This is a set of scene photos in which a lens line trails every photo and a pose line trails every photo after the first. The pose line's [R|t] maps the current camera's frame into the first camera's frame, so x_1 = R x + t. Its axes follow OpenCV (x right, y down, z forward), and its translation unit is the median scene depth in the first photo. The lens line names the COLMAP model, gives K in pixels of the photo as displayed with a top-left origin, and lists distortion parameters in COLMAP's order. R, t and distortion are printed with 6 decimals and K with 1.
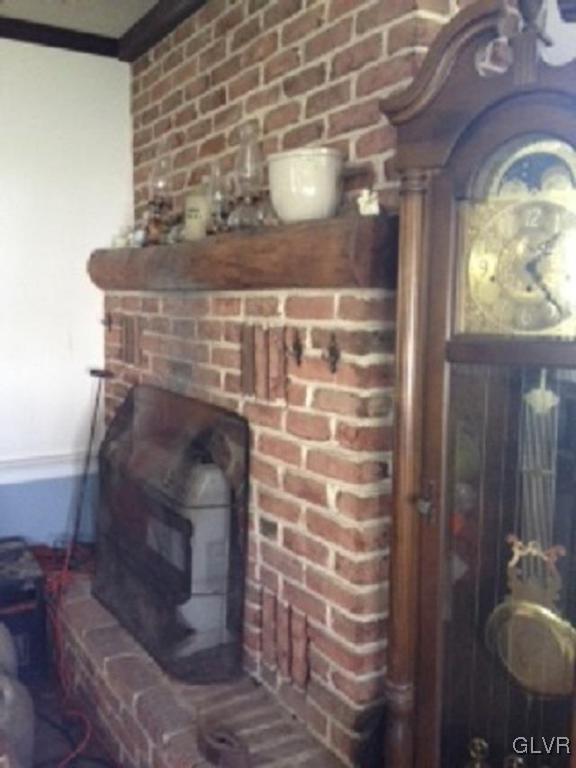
lens RADIAL K [[717.5, 0, 288.0], [0, 717.5, 384.0], [0, 0, 1]] dist [0.144182, -0.316706]
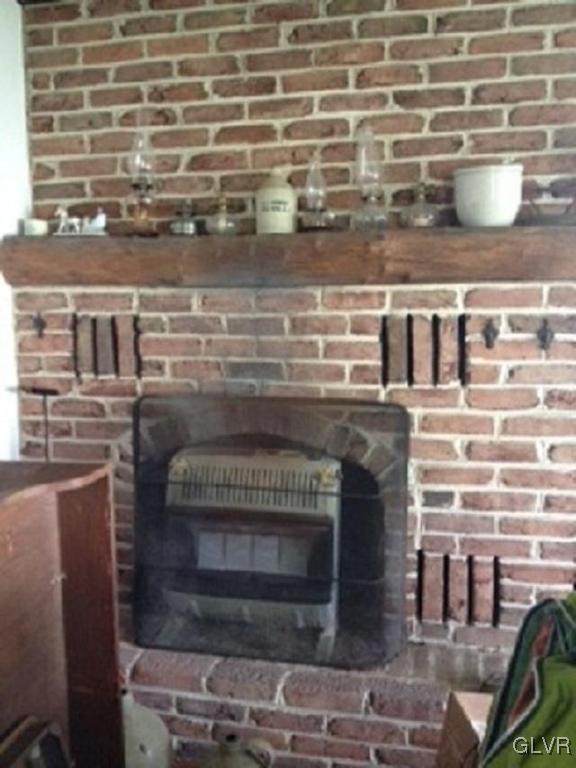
lens RADIAL K [[717.5, 0, 288.0], [0, 717.5, 384.0], [0, 0, 1]] dist [0.144182, -0.316706]
pose [[0.704210, -0.105132, 0.702165, -0.985289], [0.097776, 0.993913, 0.050753, -0.056621], [-0.703227, 0.032914, 0.710203, 0.375963]]
